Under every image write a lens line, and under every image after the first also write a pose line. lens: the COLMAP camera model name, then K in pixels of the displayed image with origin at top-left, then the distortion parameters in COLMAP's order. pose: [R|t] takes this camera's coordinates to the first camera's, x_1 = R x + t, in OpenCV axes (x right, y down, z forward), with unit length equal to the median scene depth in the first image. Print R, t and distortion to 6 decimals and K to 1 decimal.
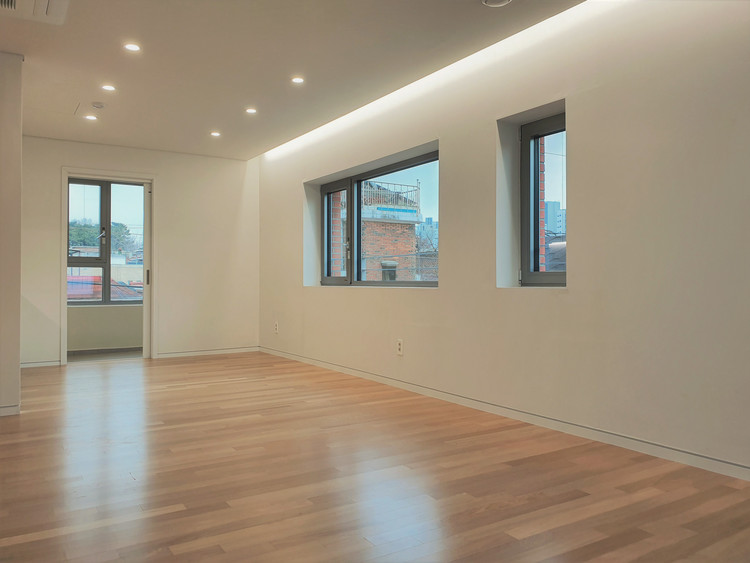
lens RADIAL K [[584.0, 0, 375.0], [0, 584.0, 281.5], [0, 0, 1]] dist [0.115998, -0.003180]
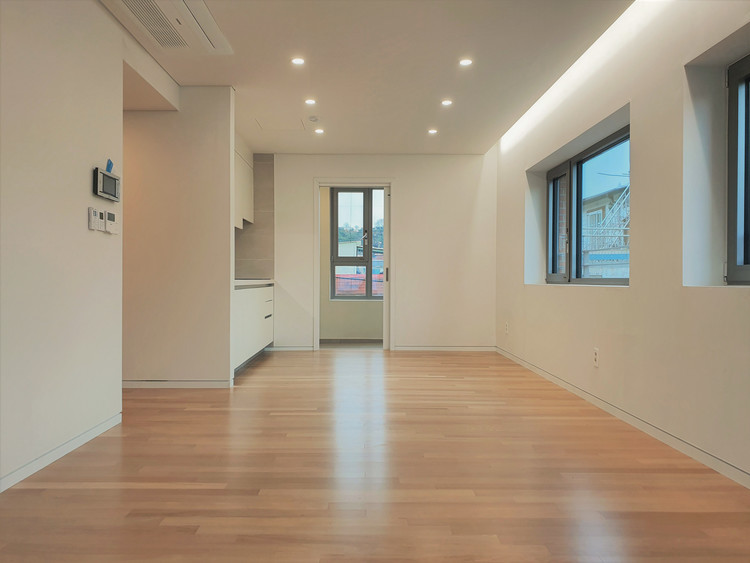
lens RADIAL K [[595.6, 0, 375.0], [0, 595.6, 281.5], [0, 0, 1]] dist [0.053208, -0.002099]
pose [[0.857791, 0.004658, -0.513977, 0.156889], [-0.002825, 0.999987, 0.004348, 0.001071], [0.513991, -0.002278, 0.857793, 0.072330]]
